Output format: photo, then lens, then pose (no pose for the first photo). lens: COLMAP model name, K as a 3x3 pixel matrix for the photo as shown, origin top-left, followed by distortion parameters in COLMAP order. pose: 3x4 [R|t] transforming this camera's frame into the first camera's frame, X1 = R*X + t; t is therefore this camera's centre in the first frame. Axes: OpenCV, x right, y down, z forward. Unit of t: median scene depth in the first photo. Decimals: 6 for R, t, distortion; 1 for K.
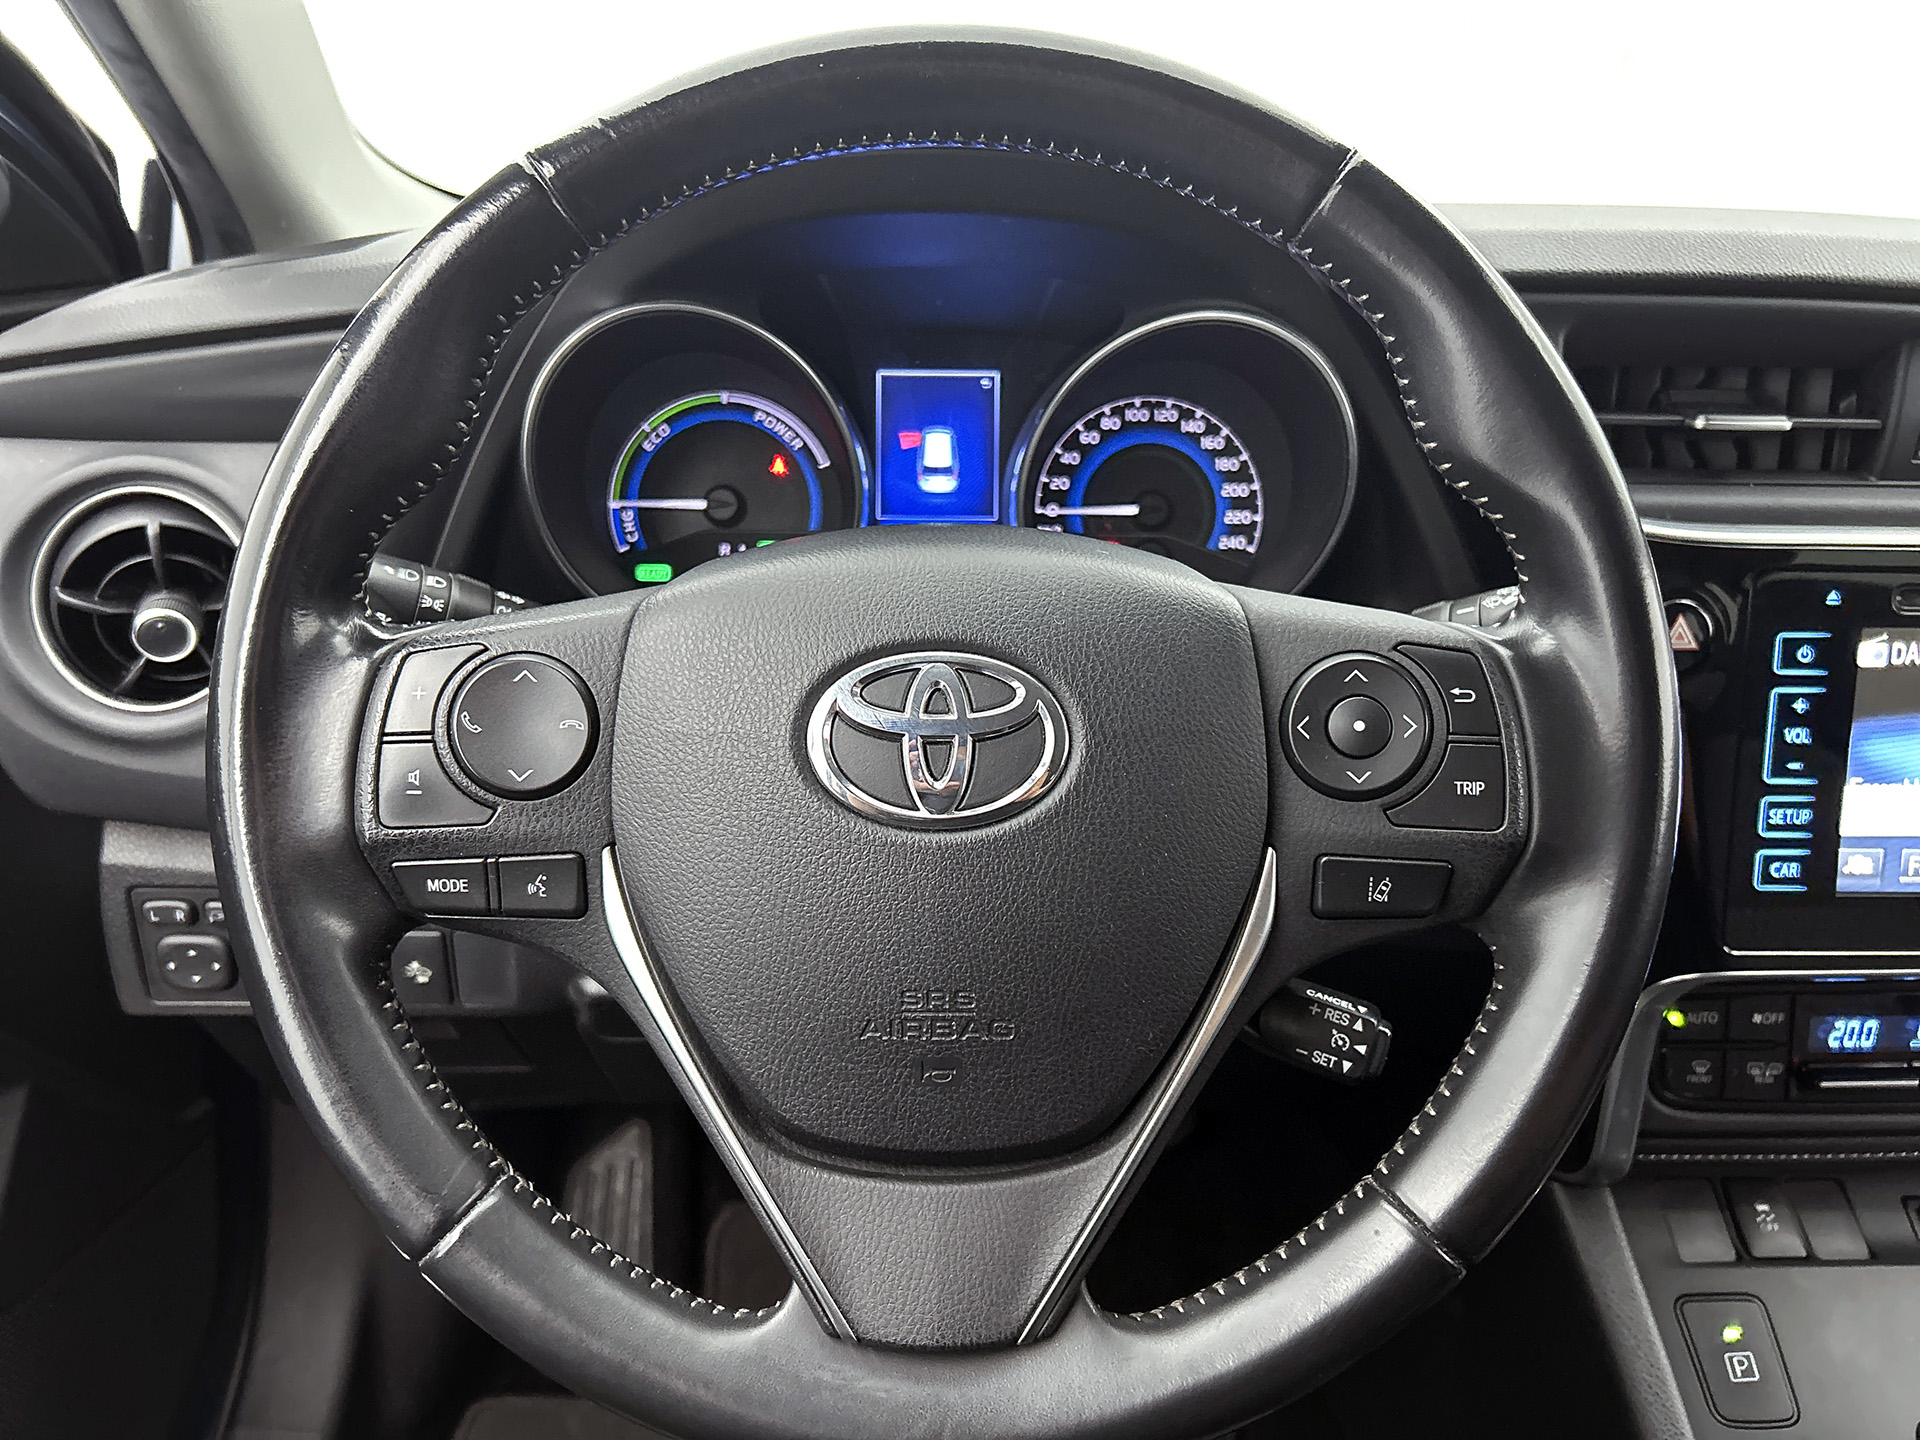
lens RADIAL K [[1474.1, 0, 917.8], [0, 1474.1, 704.2], [0, 0, 1]] dist [0.038948, -0.057006]
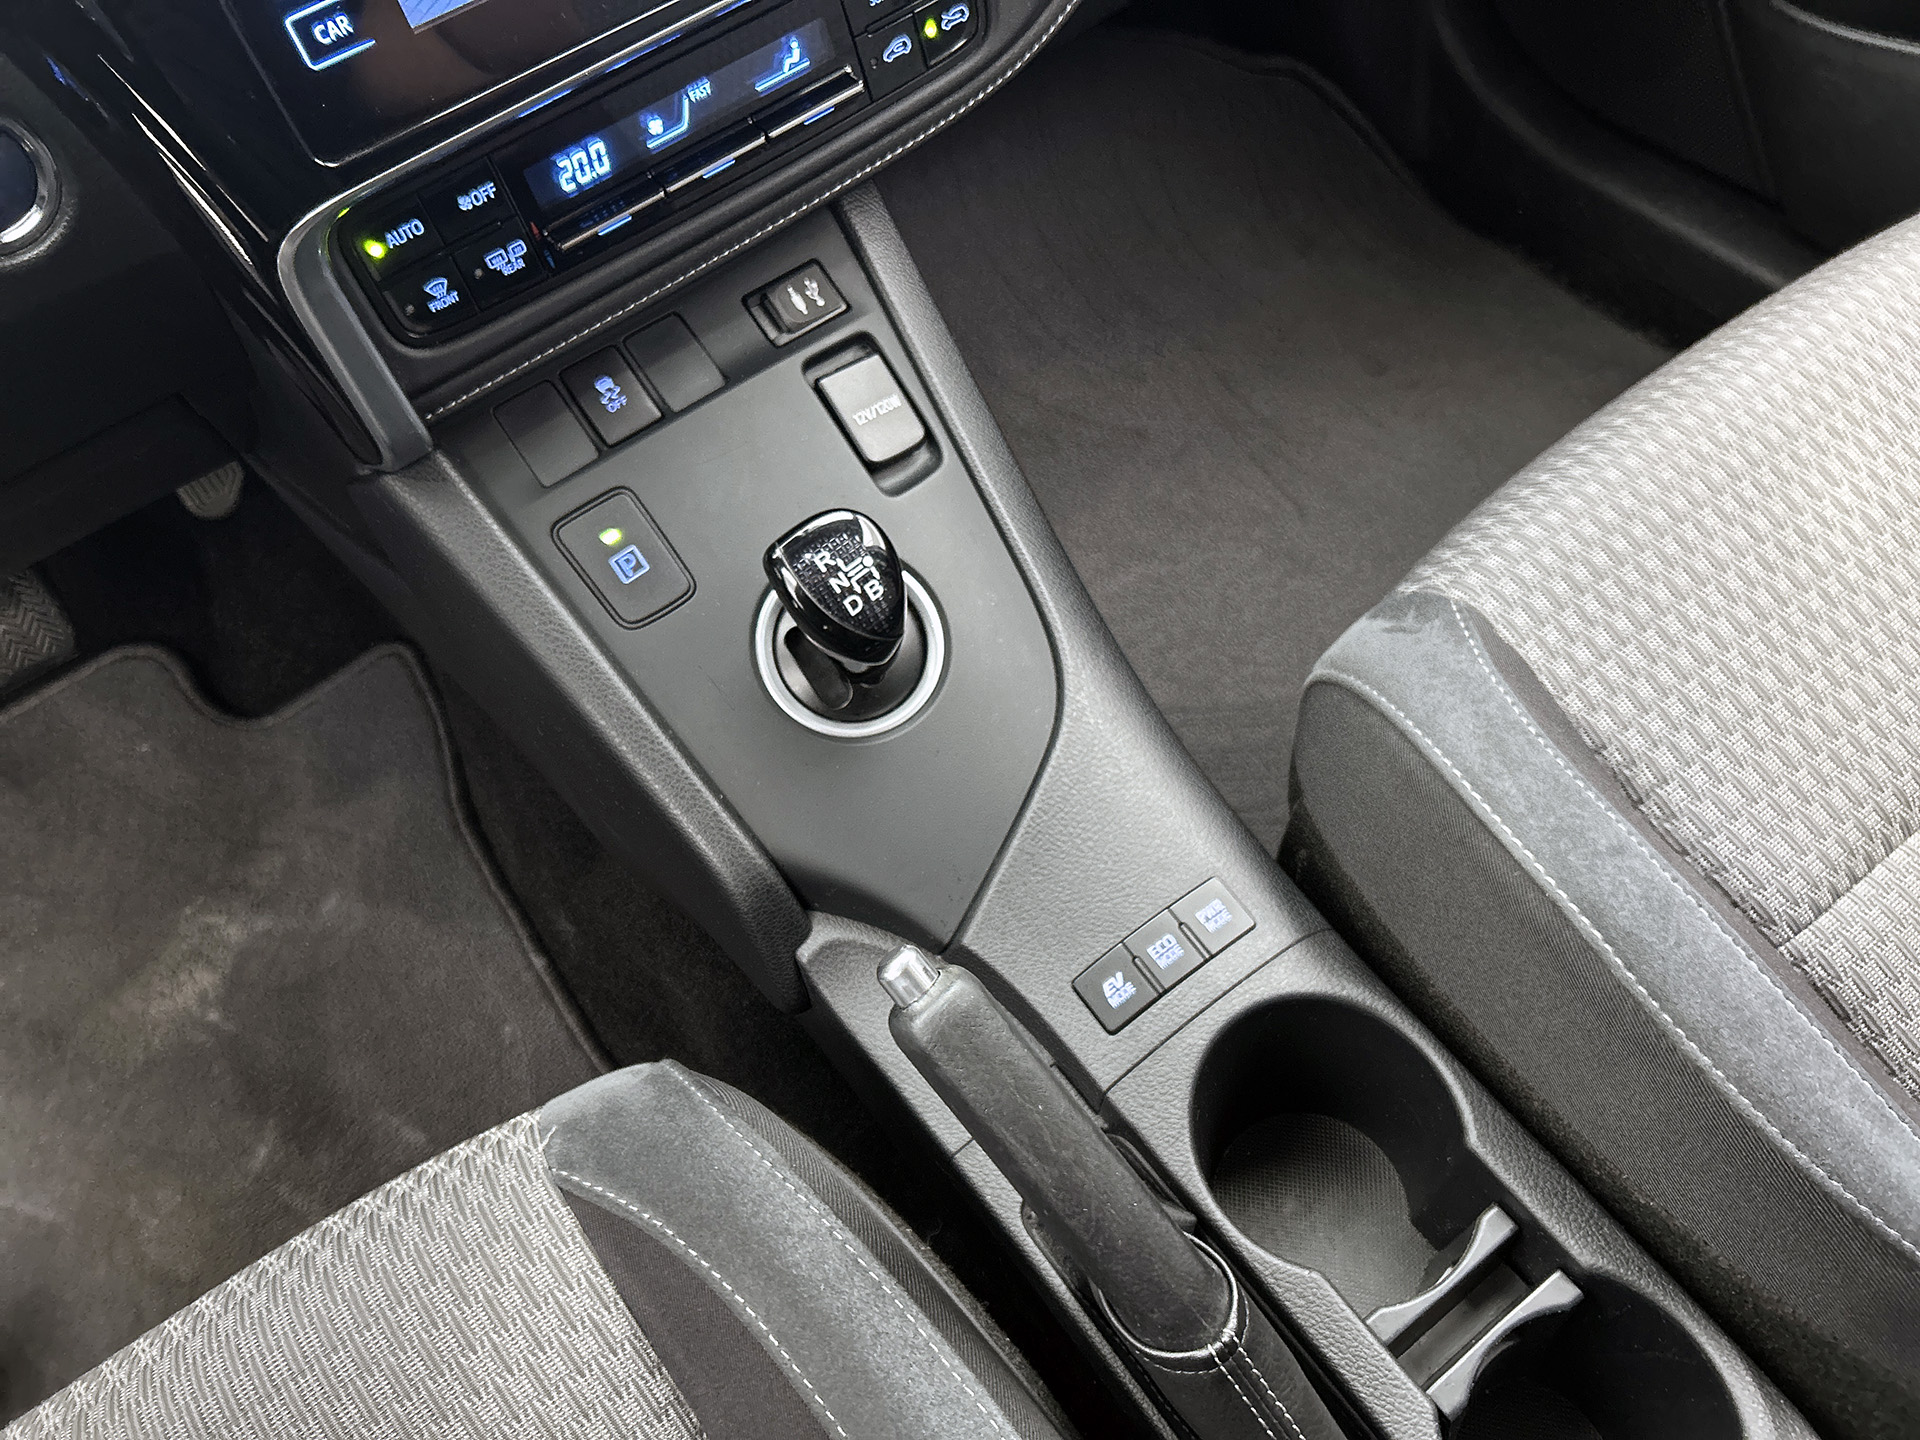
lens RADIAL K [[1474.1, 0, 948.7], [0, 1474.1, 696.5], [0, 0, 1]] dist [0.038948, -0.057006]
pose [[0.808270, -0.535226, 0.245424, 0.443897], [0.322393, 0.751060, 0.576170, 0.031225], [-0.492709, -0.386578, 0.779612, 0.128305]]
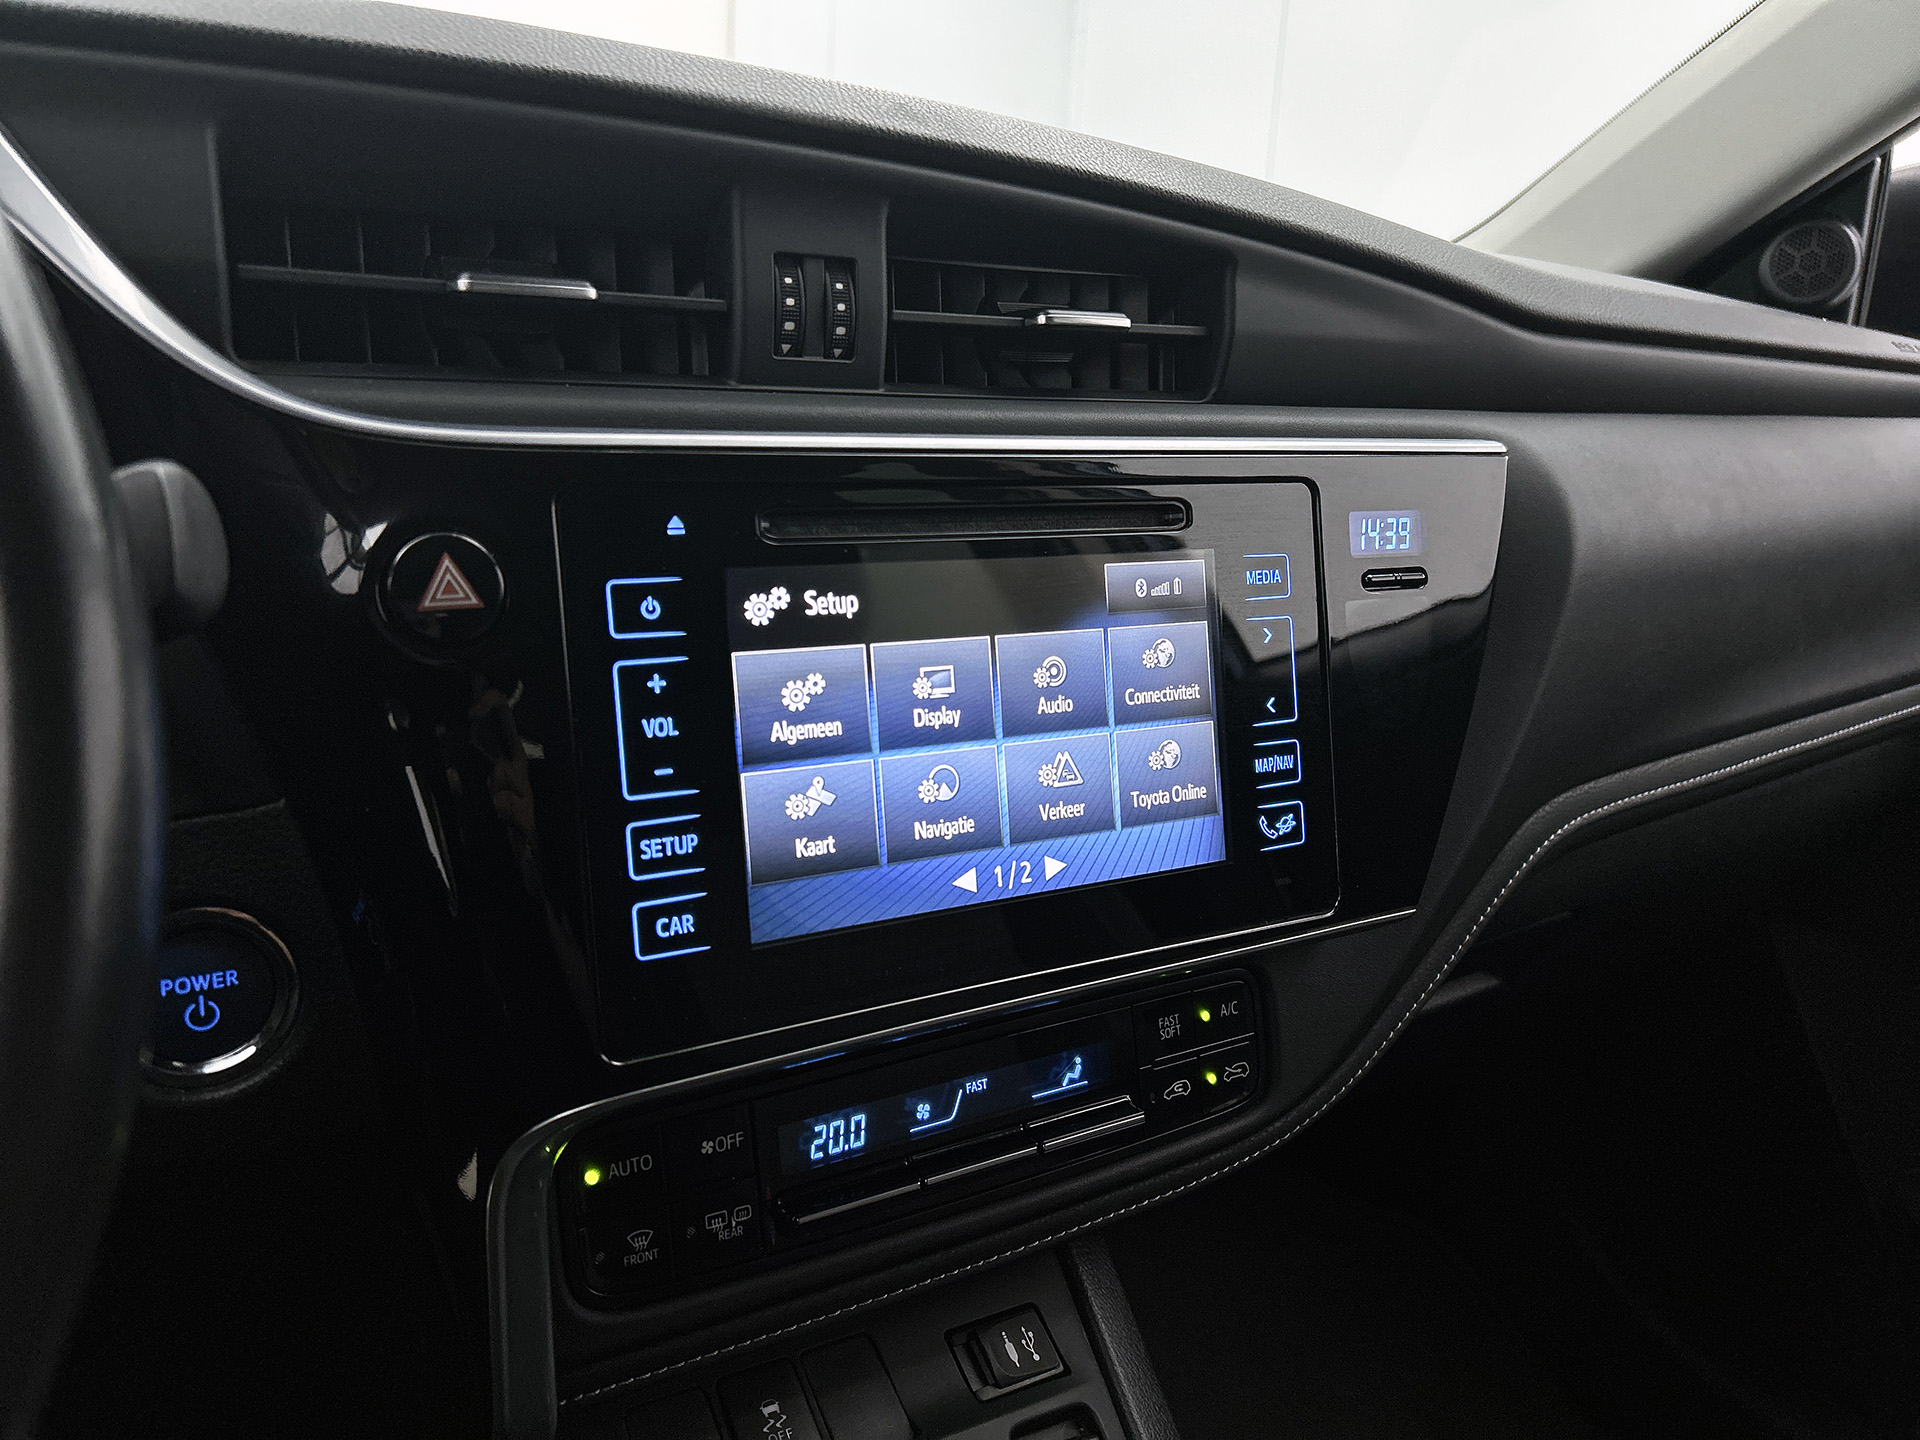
lens RADIAL K [[1474.1, 0, 958.9], [0, 1474.1, 718.6], [0, 0, 1]] dist [0.038948, -0.057006]
pose [[0.860132, -0.095334, 0.501084, 0.343623], [0.147492, 0.986898, -0.065413, 0.076383], [-0.488282, 0.130170, 0.862923, 0.318160]]
